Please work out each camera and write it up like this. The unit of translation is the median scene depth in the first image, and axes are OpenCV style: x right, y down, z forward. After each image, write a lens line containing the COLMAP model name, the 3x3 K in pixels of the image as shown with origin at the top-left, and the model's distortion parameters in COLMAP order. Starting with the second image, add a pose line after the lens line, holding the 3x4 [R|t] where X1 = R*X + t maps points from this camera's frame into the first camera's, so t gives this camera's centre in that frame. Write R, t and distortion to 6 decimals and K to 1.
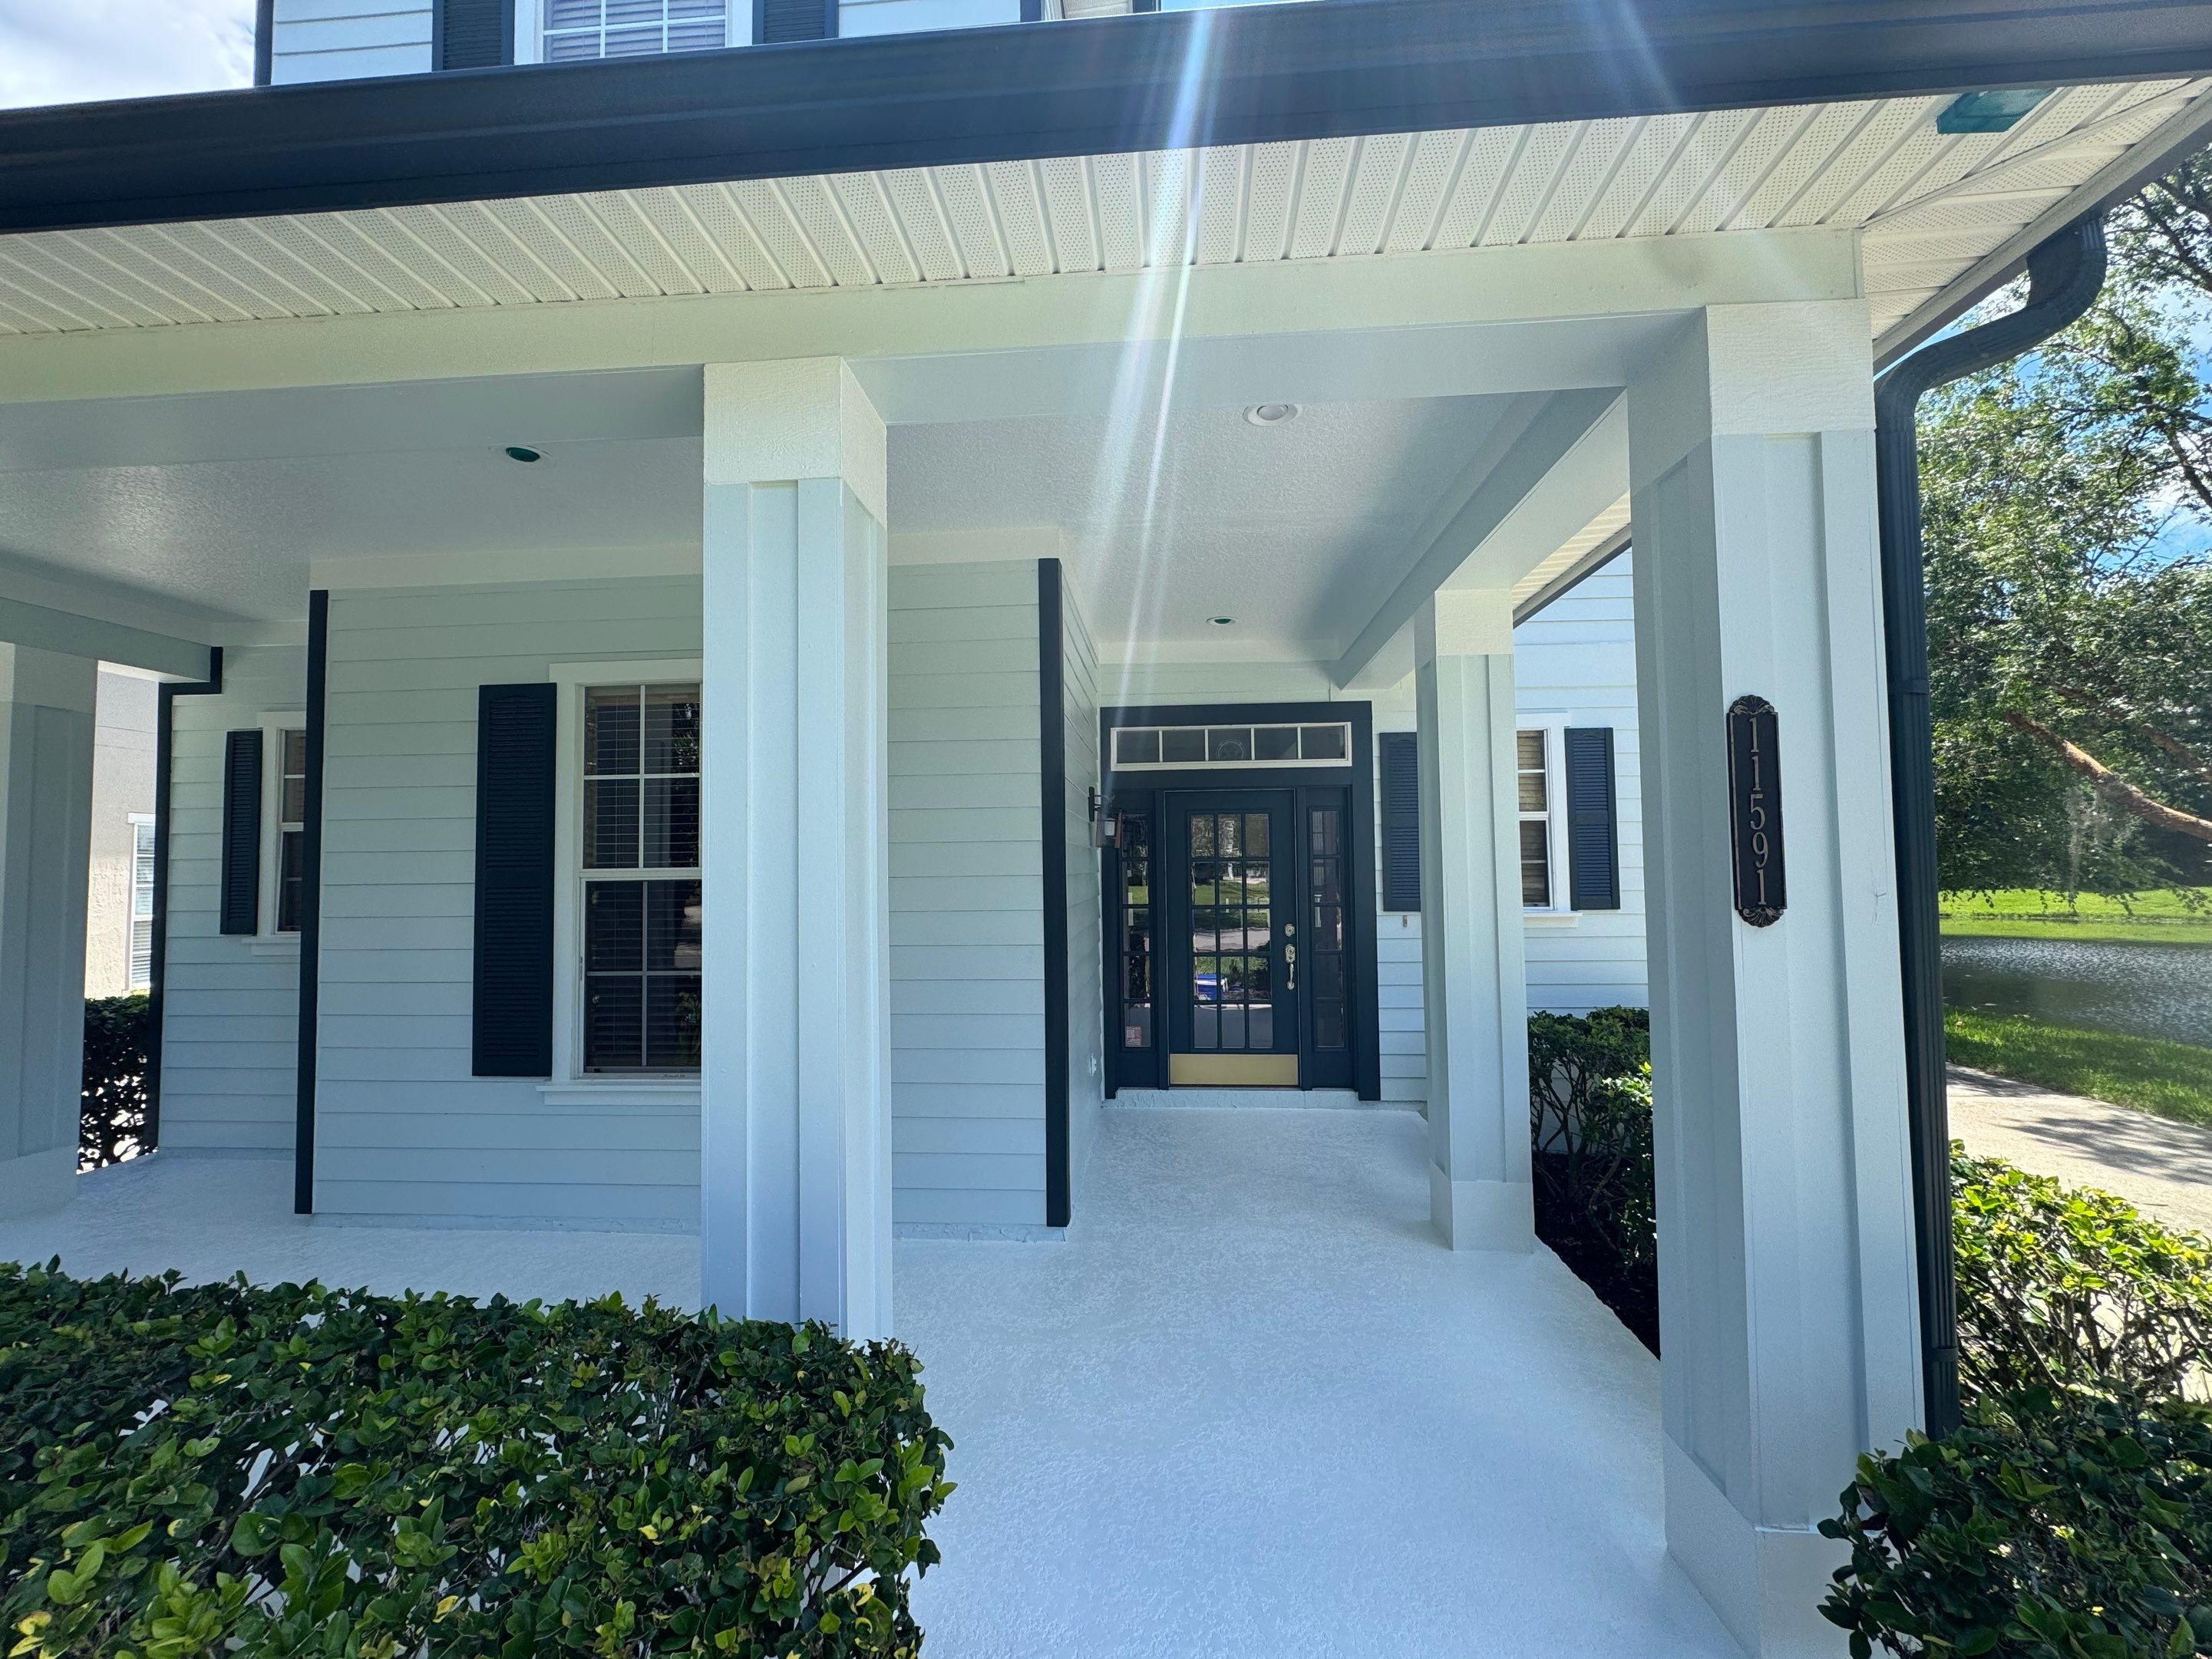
lens RADIAL K [[856.4, 0, 1108.1], [0, 856.4, 835.1], [0, 0, 1]] dist [-0.042917, -0.000041]
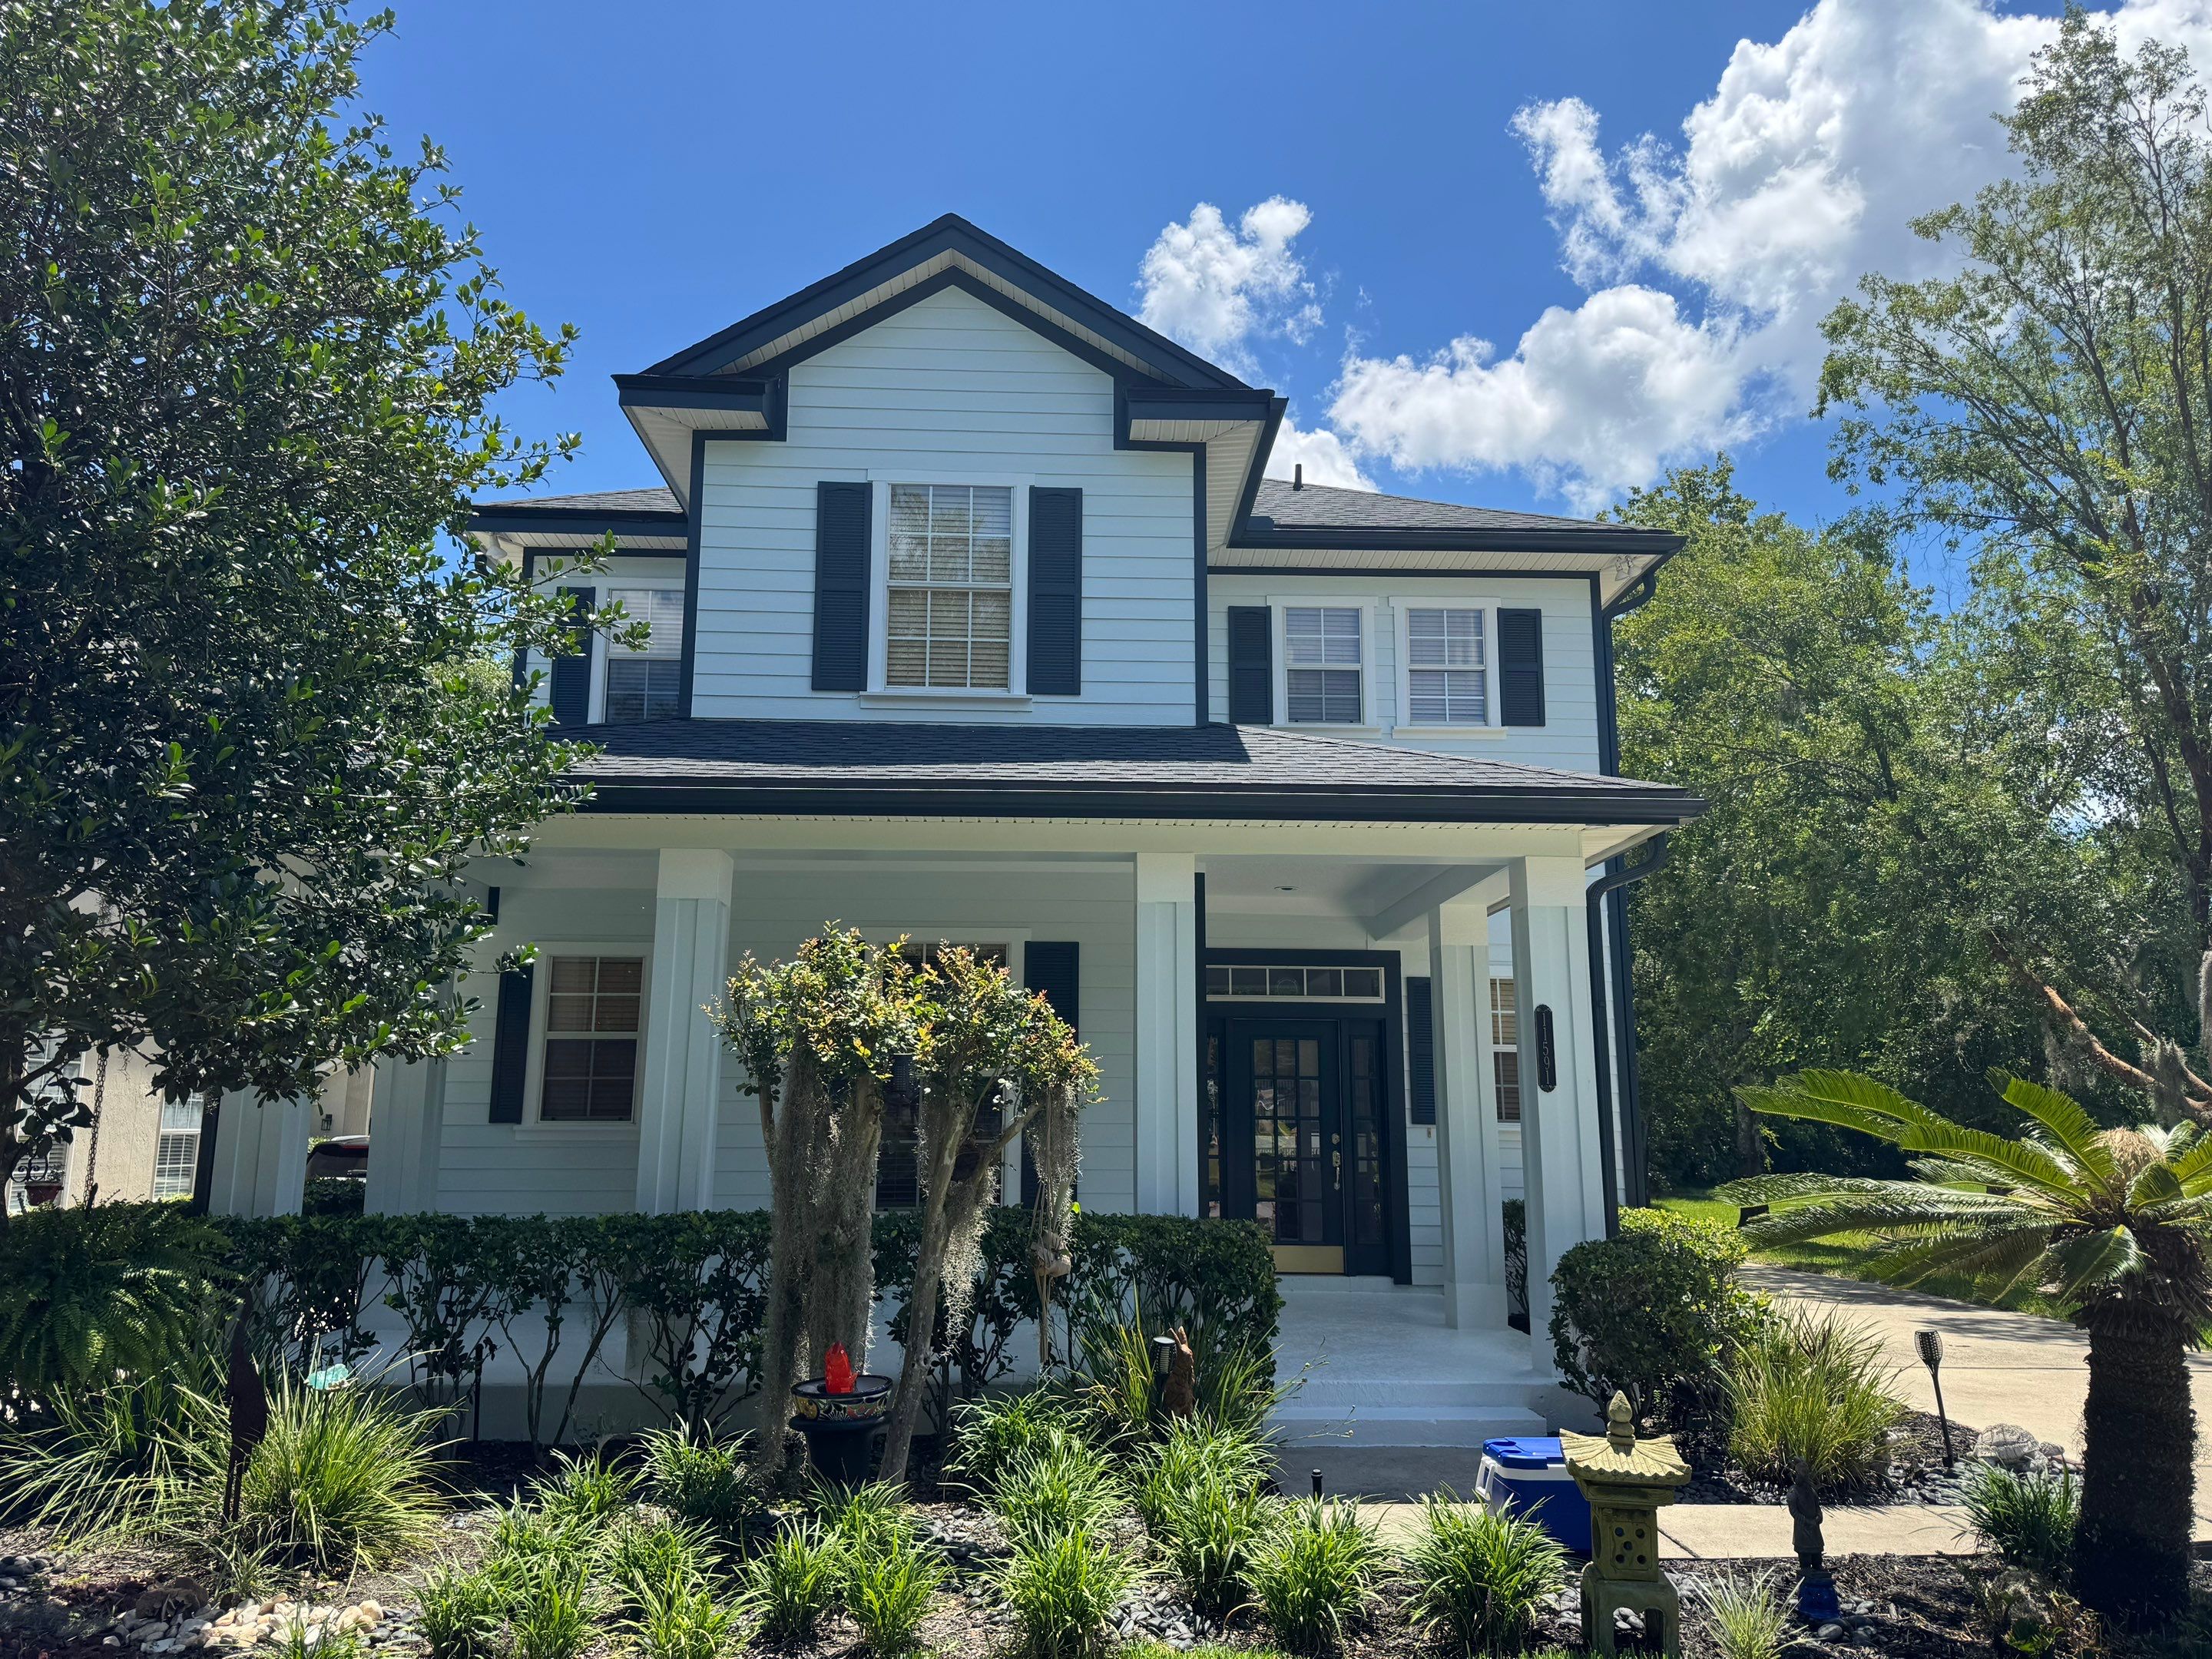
lens RADIAL K [[1520.4, 0, 1106.0], [0, 1520.4, 829.5], [0, 0, 1]] dist [0.018543, -0.001789]
pose [[0.993712, 0.036666, 0.105791, -0.356252], [-0.019893, 0.987643, -0.155454, 0.020648], [-0.110184, 0.152372, 0.982162, -1.152416]]
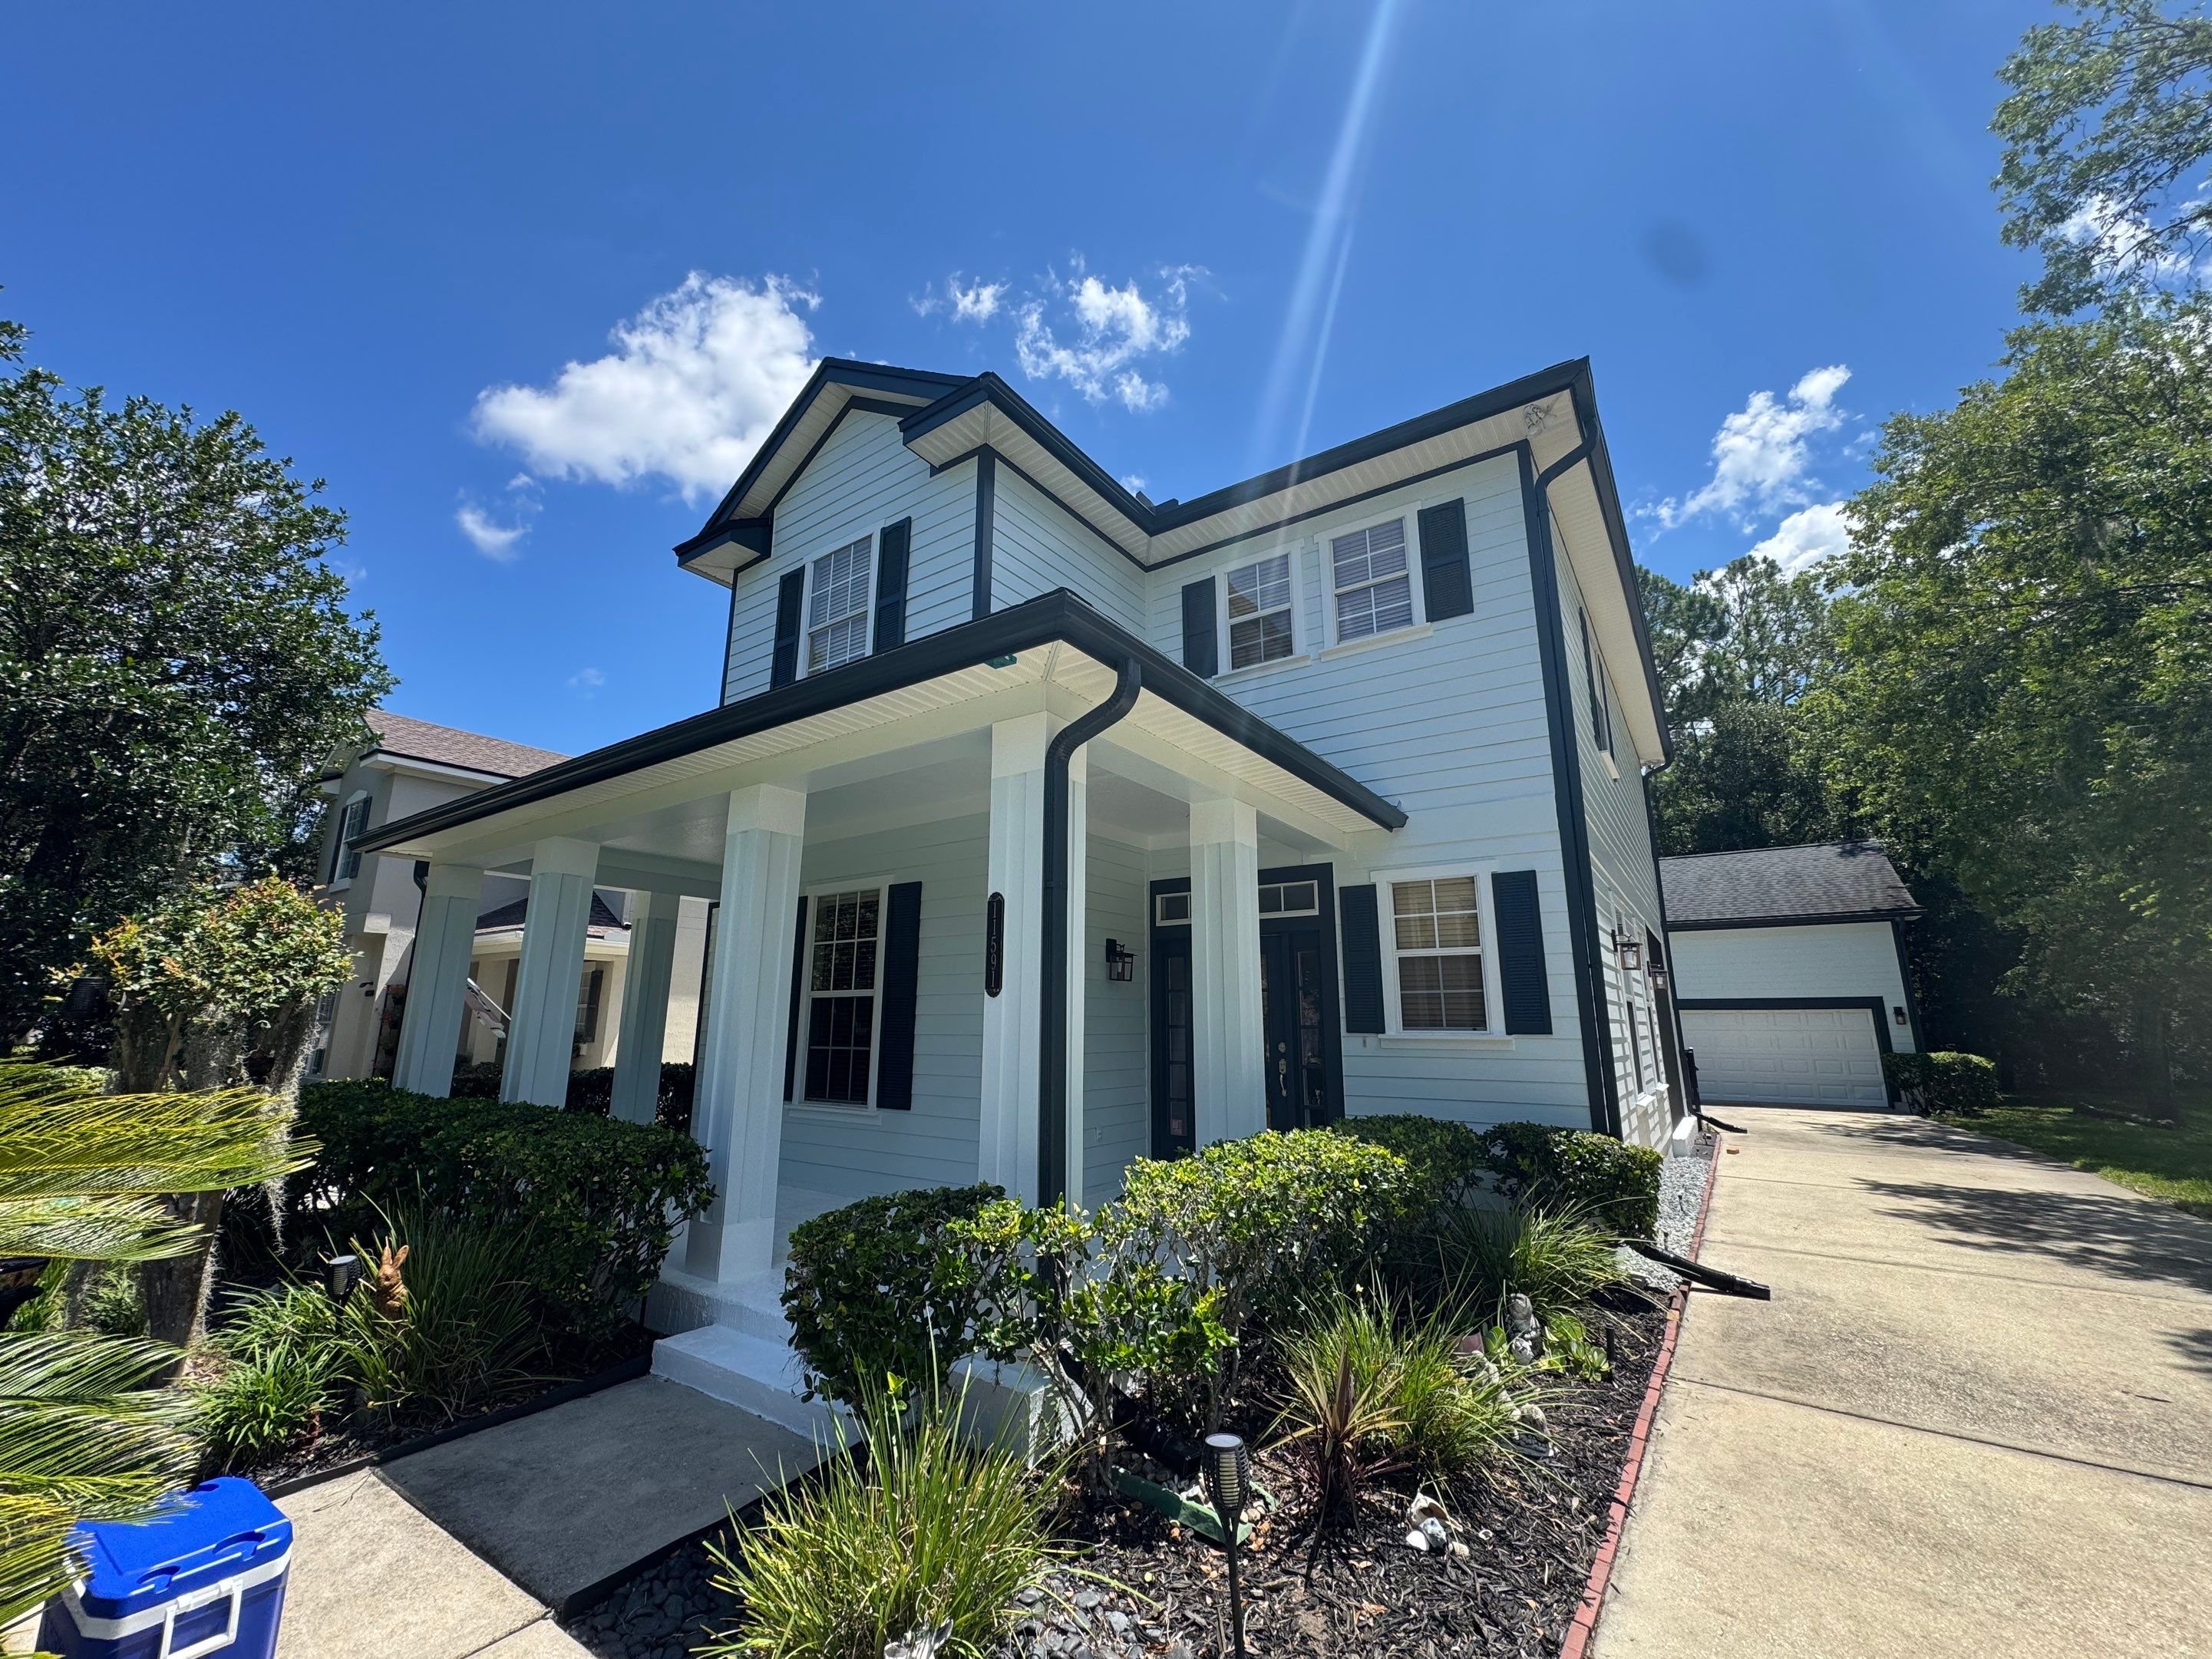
lens RADIAL K [[856.4, 0, 1108.1], [0, 856.4, 835.1], [0, 0, 1]] dist [-0.042917, -0.000041]
pose [[0.856843, -0.090201, -0.507625, 0.673276], [-0.001012, 0.984281, -0.176608, 0.026496], [0.515576, 0.151839, 0.843283, -0.243375]]
